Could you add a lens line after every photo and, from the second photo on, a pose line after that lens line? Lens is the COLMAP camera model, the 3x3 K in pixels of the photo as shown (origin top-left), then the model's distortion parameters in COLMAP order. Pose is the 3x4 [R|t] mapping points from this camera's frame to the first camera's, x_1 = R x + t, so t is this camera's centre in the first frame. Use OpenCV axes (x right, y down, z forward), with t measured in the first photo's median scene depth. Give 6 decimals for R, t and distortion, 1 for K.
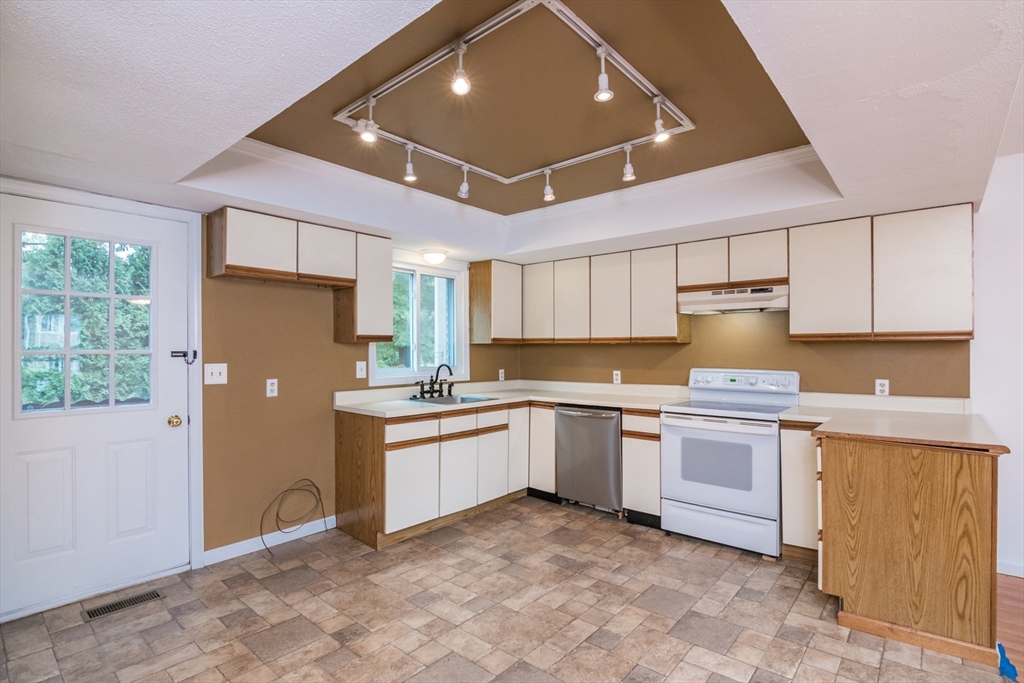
lens RADIAL K [[506.6, 0, 507.2], [0, 506.6, 344.1], [0, 0, 1]] dist [-0.012452, -0.001829]
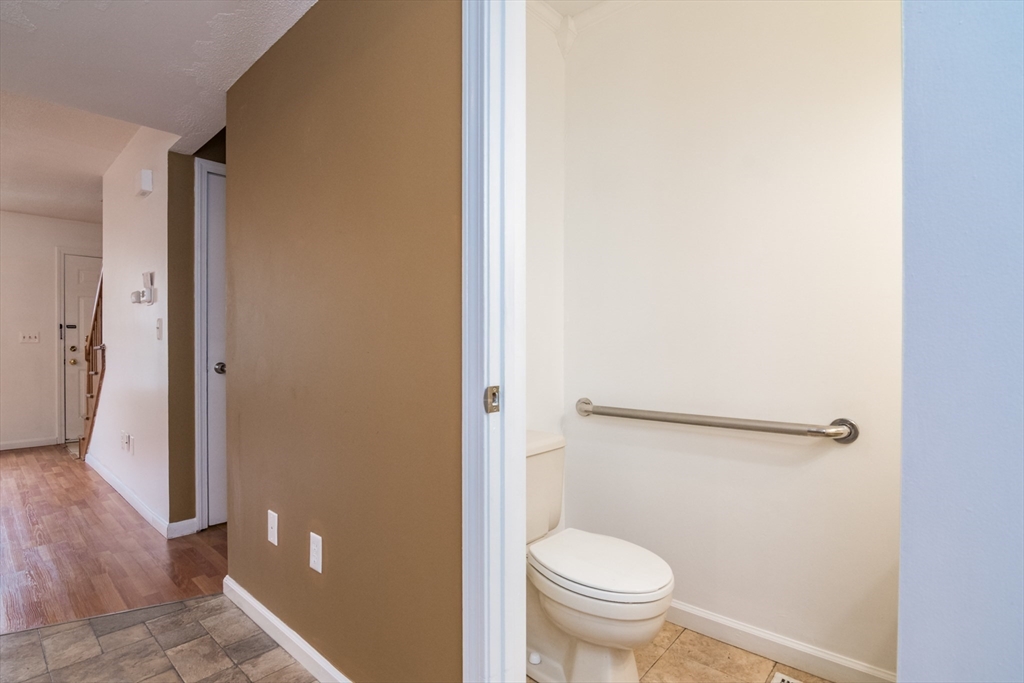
lens RADIAL K [[506.6, 0, 511.5], [0, 506.6, 341.1], [0, 0, 1]] dist [-0.012452, -0.001829]
pose [[-0.999621, 0.001728, 0.027475, -1.458375], [0.001534, 0.999974, -0.007091, 0.121652], [-0.027487, -0.007046, -0.999597, 1.775435]]
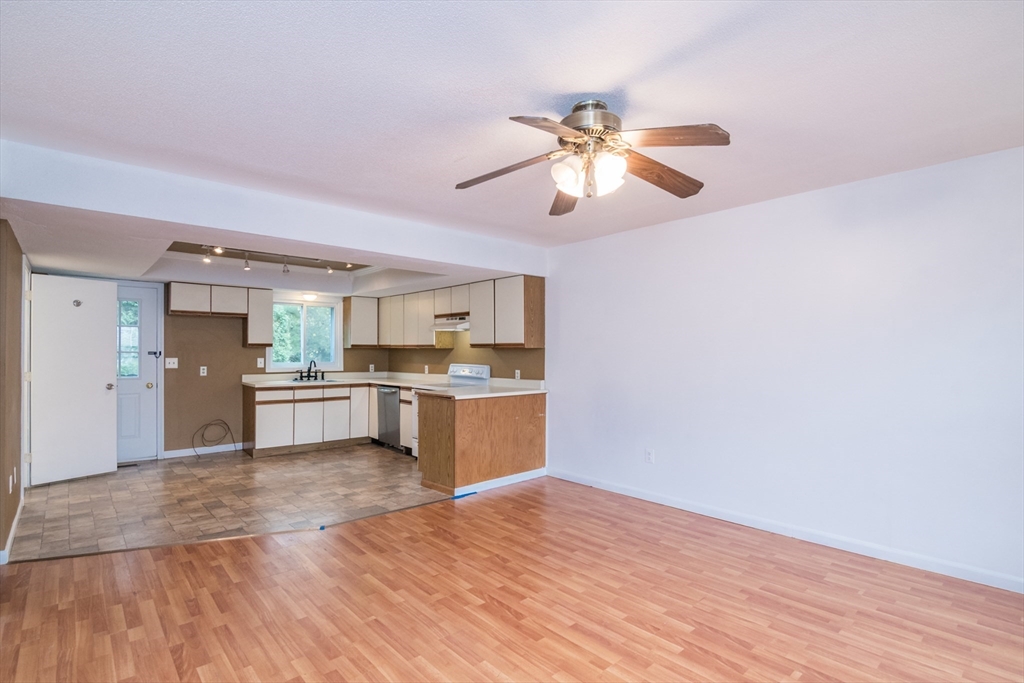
lens RADIAL K [[506.6, 0, 515.7], [0, 506.6, 344.3], [0, 0, 1]] dist [-0.012452, -0.001829]
pose [[0.991283, 0.003011, -0.131719, 0.901870], [-0.003815, 0.999976, -0.005858, -0.007907], [0.131698, 0.006310, 0.991270, -0.693475]]
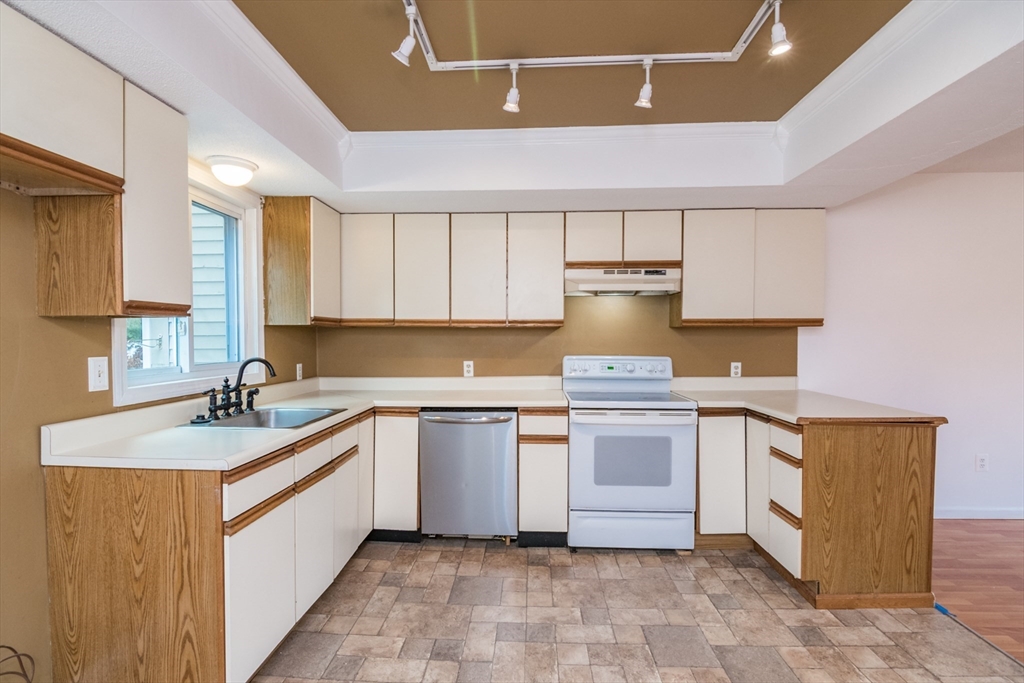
lens RADIAL K [[506.6, 0, 507.3], [0, 506.6, 345.9], [0, 0, 1]] dist [-0.012452, -0.001829]
pose [[0.787236, -0.009687, 0.616576, -0.299020], [-0.007367, 0.999657, 0.025112, 0.009825], [-0.616608, -0.024312, 0.786895, 0.412677]]
